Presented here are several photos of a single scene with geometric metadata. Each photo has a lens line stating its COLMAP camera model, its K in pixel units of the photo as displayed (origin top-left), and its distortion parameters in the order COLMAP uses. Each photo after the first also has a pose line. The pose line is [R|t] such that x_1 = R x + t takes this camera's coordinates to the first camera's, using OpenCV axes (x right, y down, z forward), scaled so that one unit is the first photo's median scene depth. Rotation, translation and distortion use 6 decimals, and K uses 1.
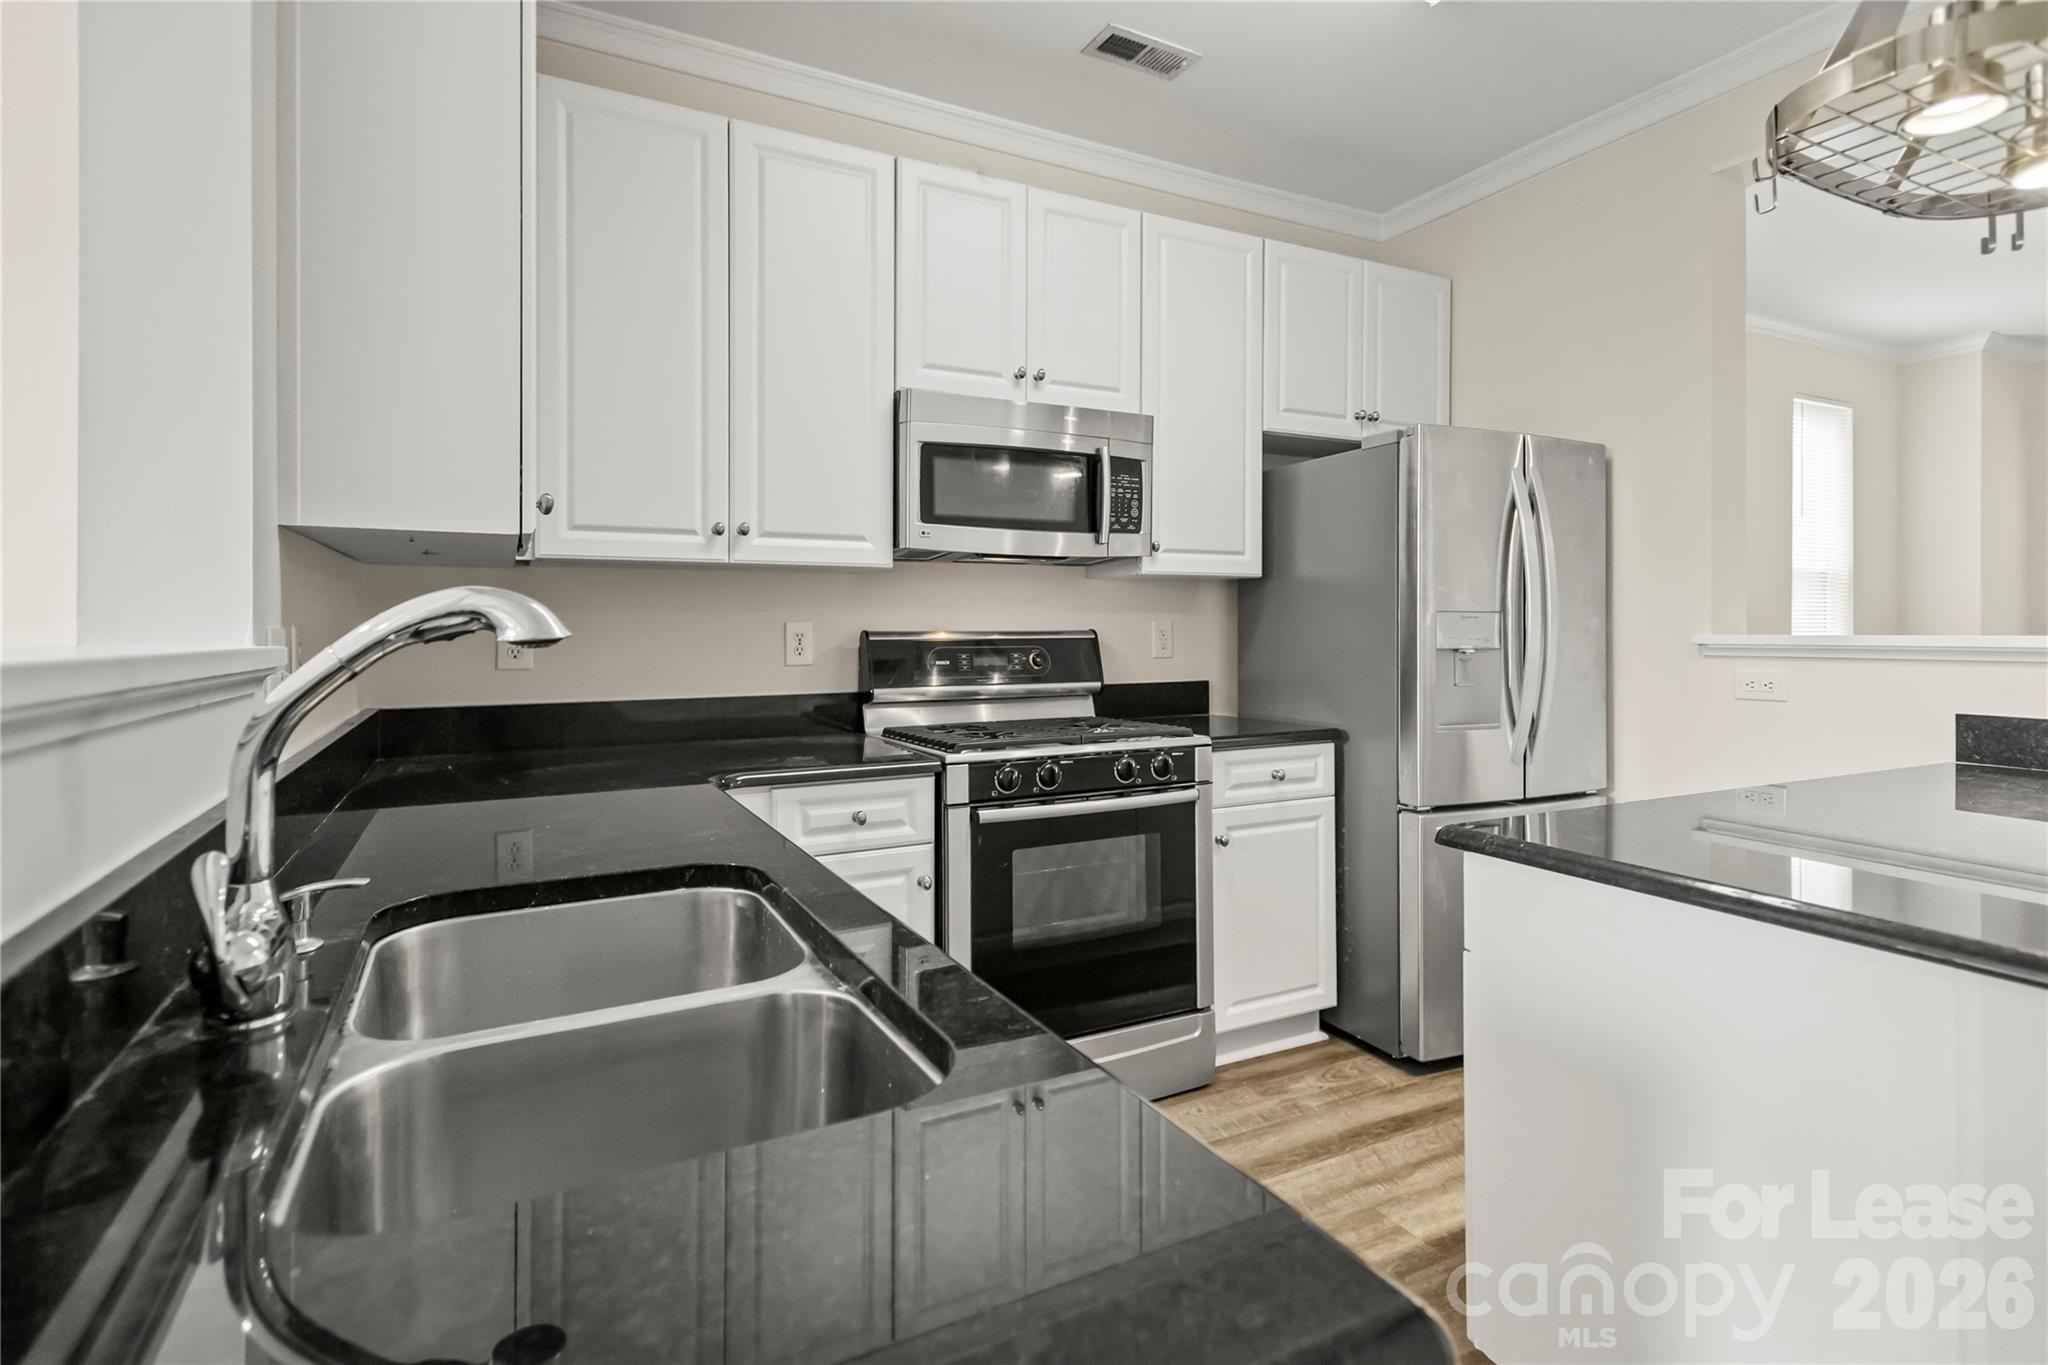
lens RADIAL K [[1027.7, 0, 1029.8], [0, 1027.7, 628.3], [0, 0, 1]] dist [0.015795, -0.000161]
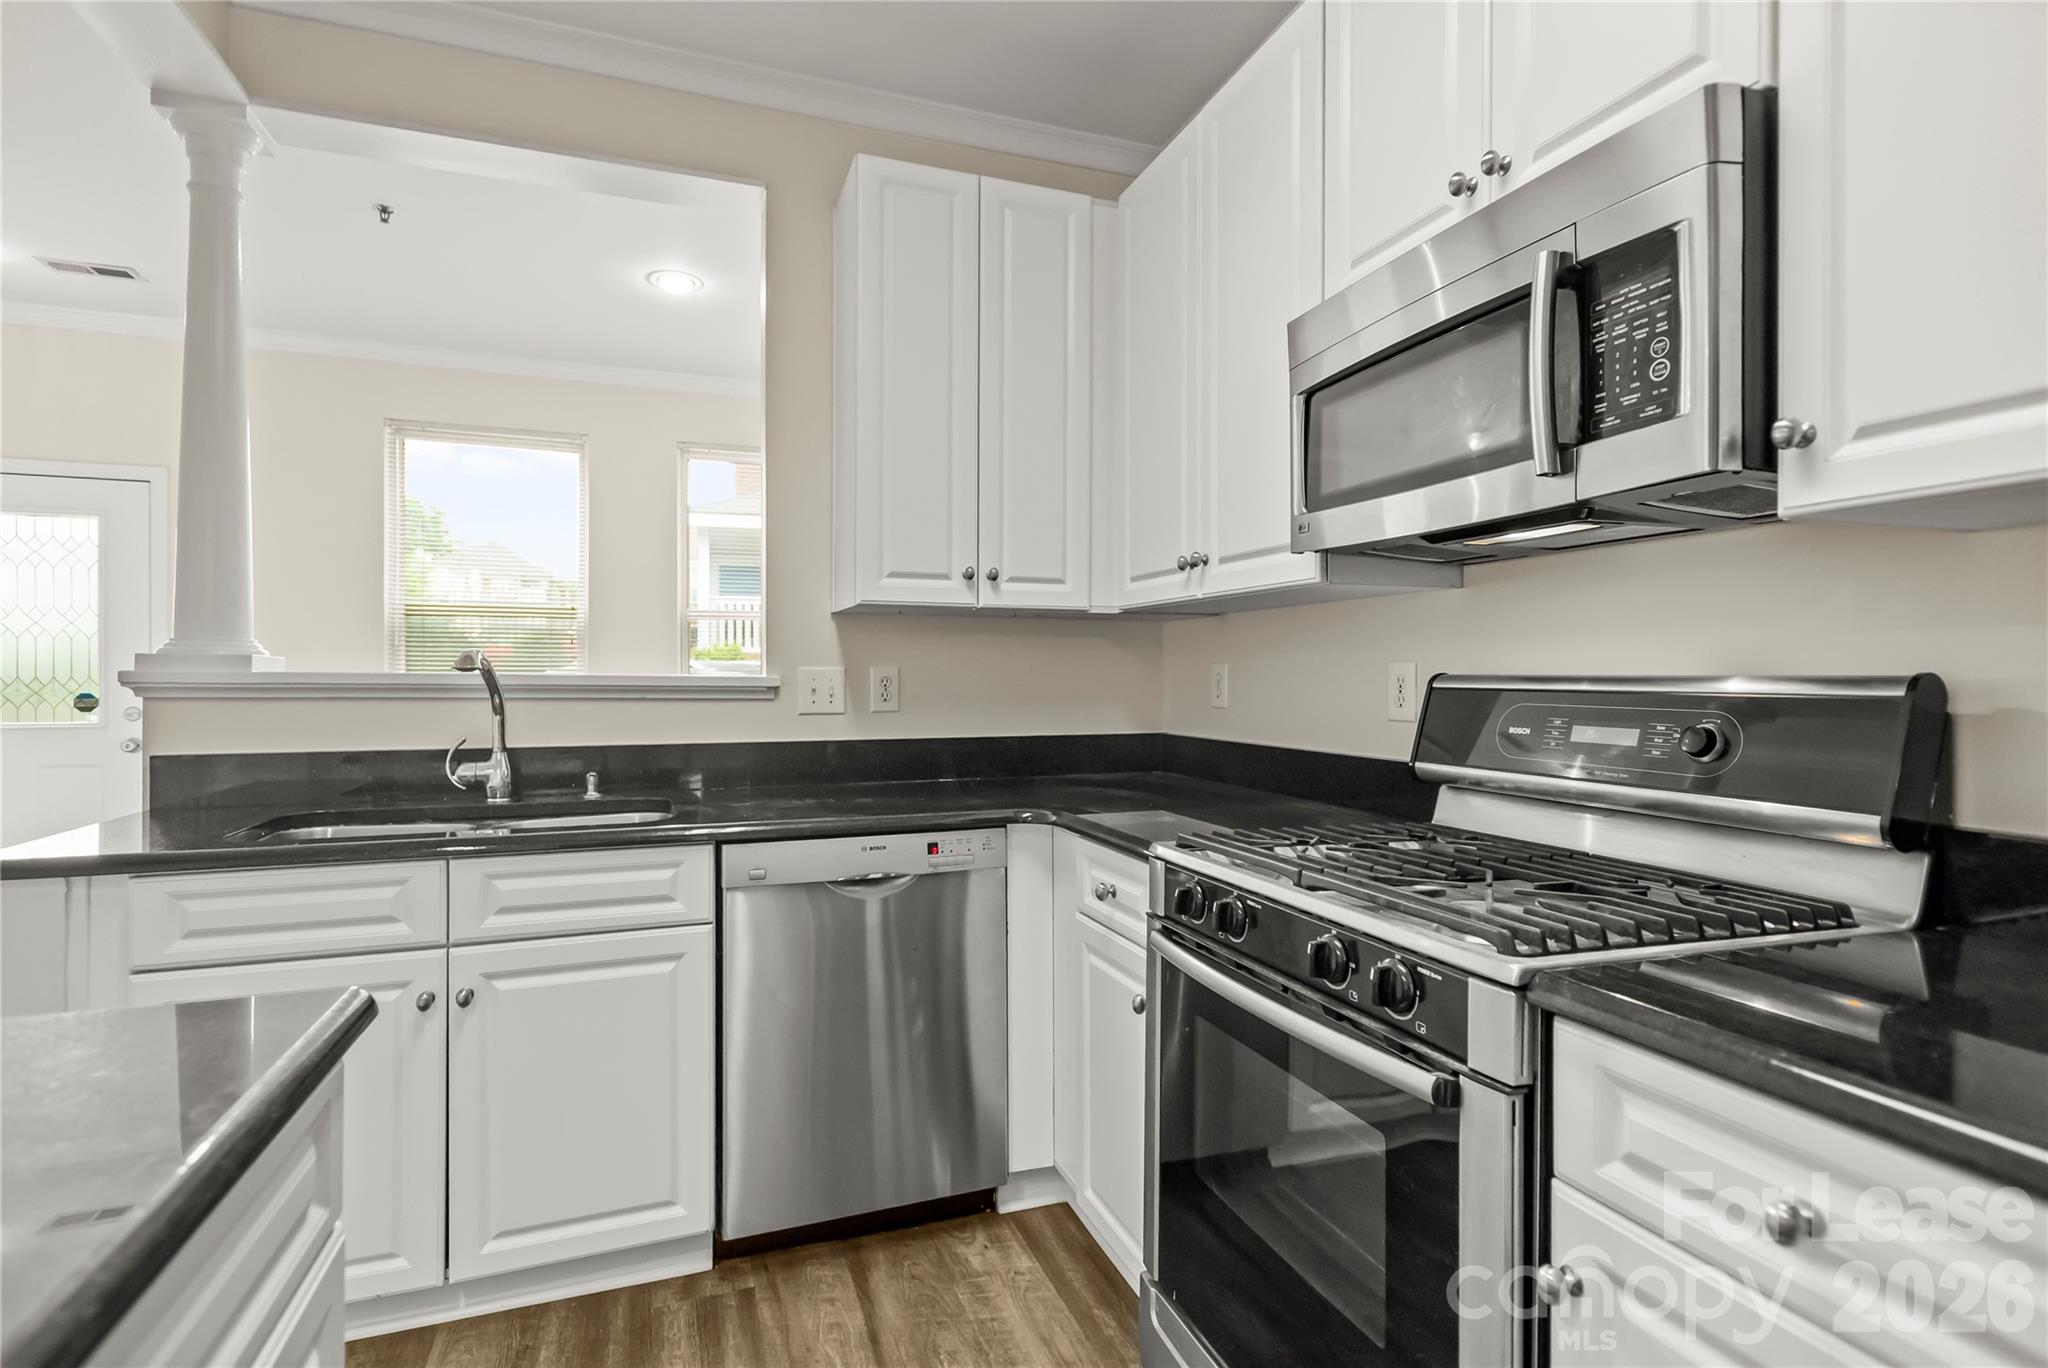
lens RADIAL K [[995.9, 0, 1026.7], [0, 995.9, 678.2], [0, 0, 1]] dist [0.017369, -0.001025]
pose [[-0.135080, 0.003521, -0.990829, 0.518037], [-0.009857, 0.999939, 0.004897, 0.004207], [0.990786, 0.010428, -0.135037, 0.829381]]
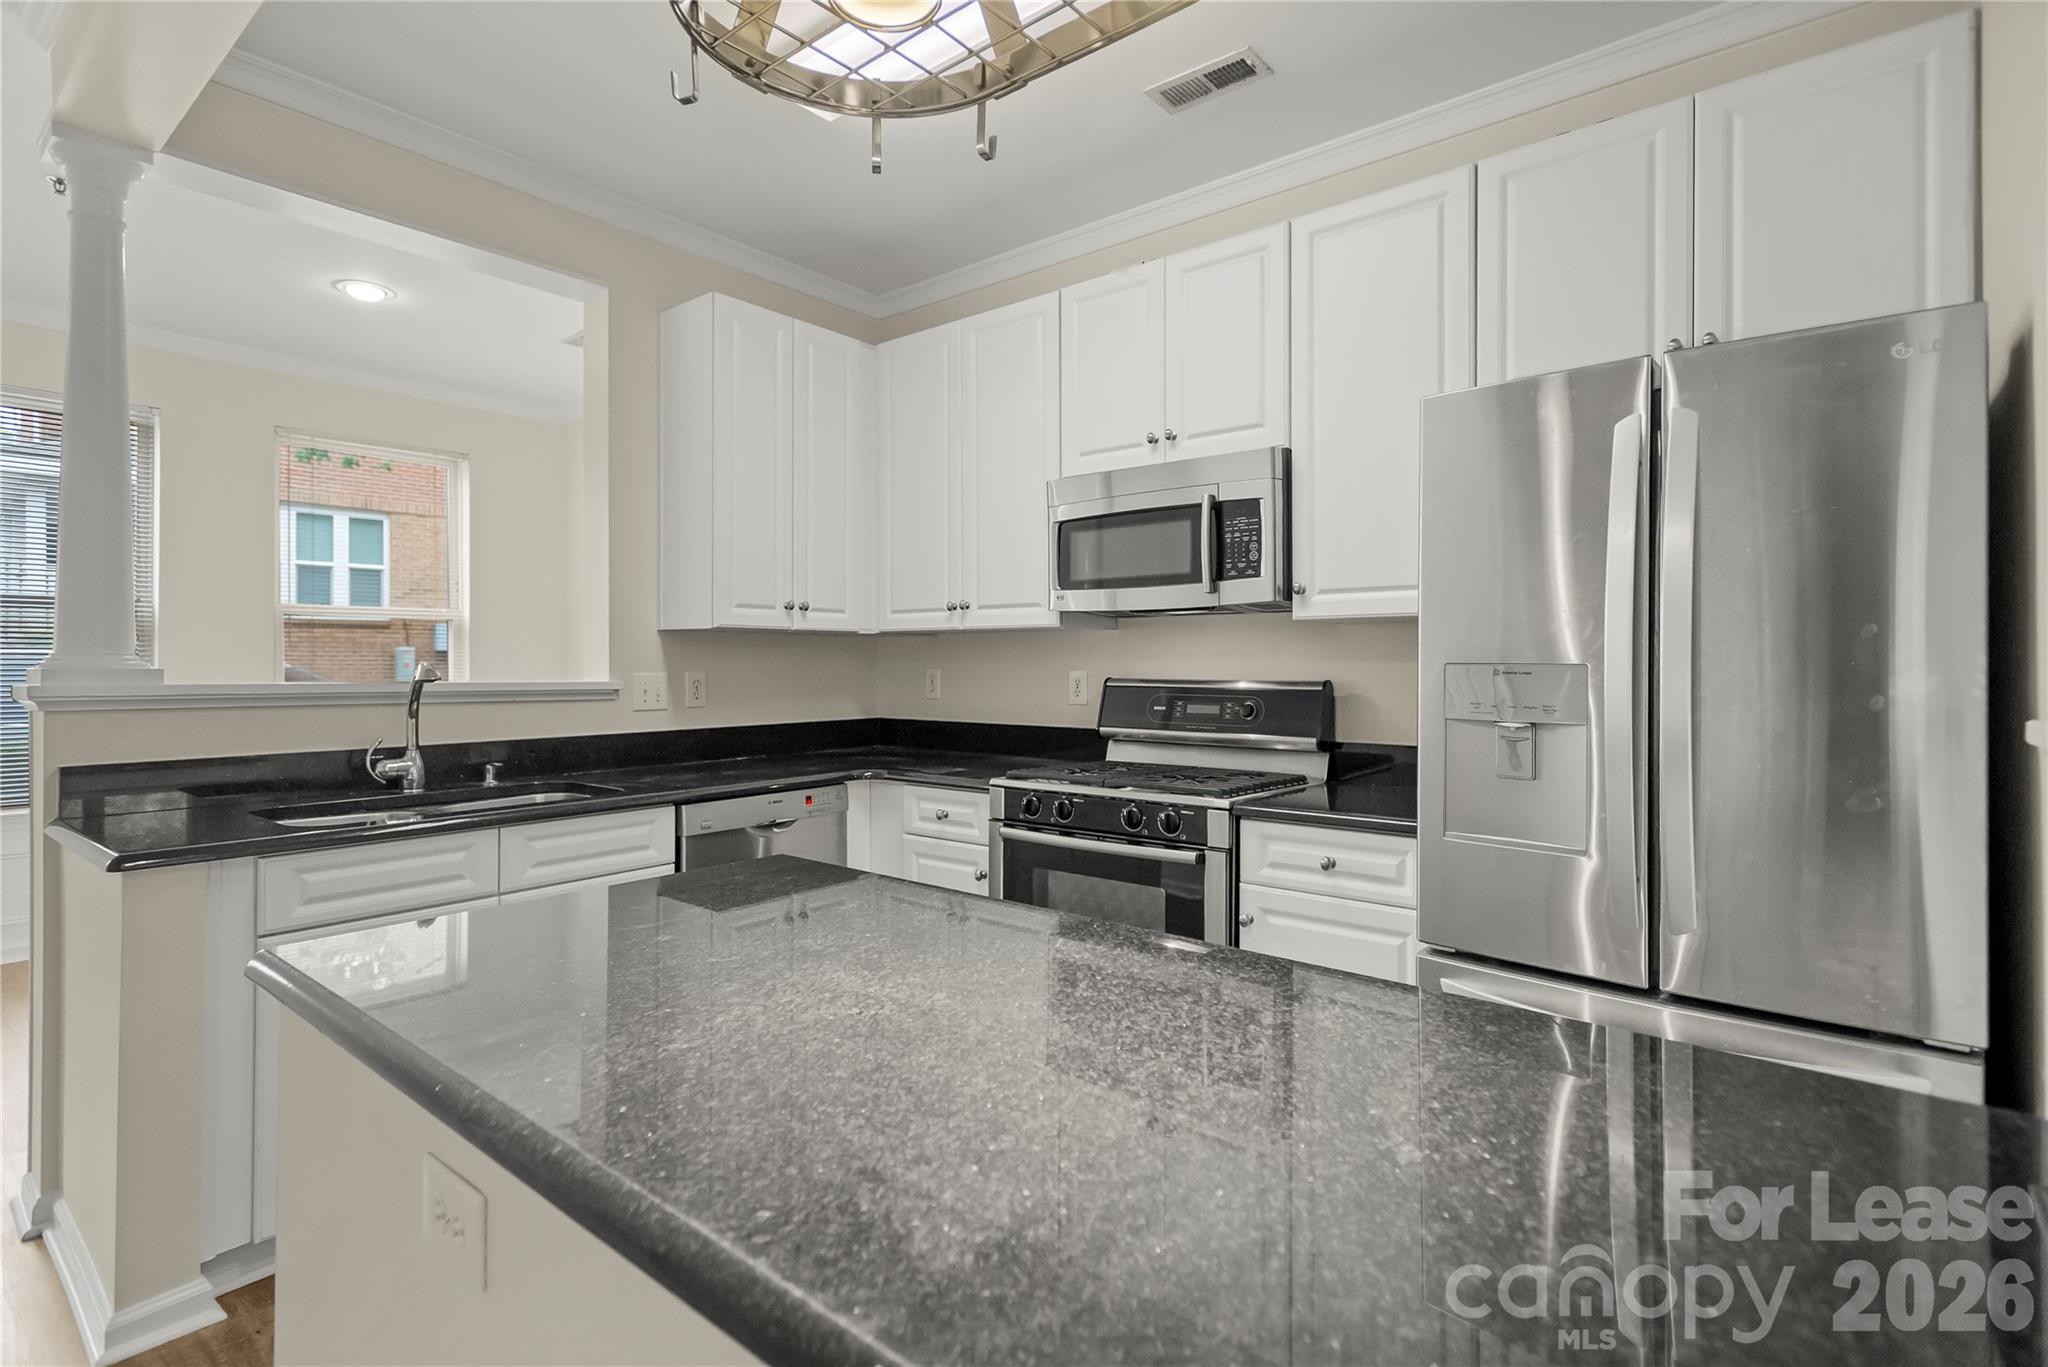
lens RADIAL K [[977.1, 0, 1021.8], [0, 977.1, 664.0], [0, 0, 1]] dist [0.019277, -0.000498]
pose [[0.389683, 0.001110, -0.920948, 0.850347], [-0.007573, 0.999969, -0.001999, -0.011190], [0.920918, 0.007753, 0.389679, 0.469529]]
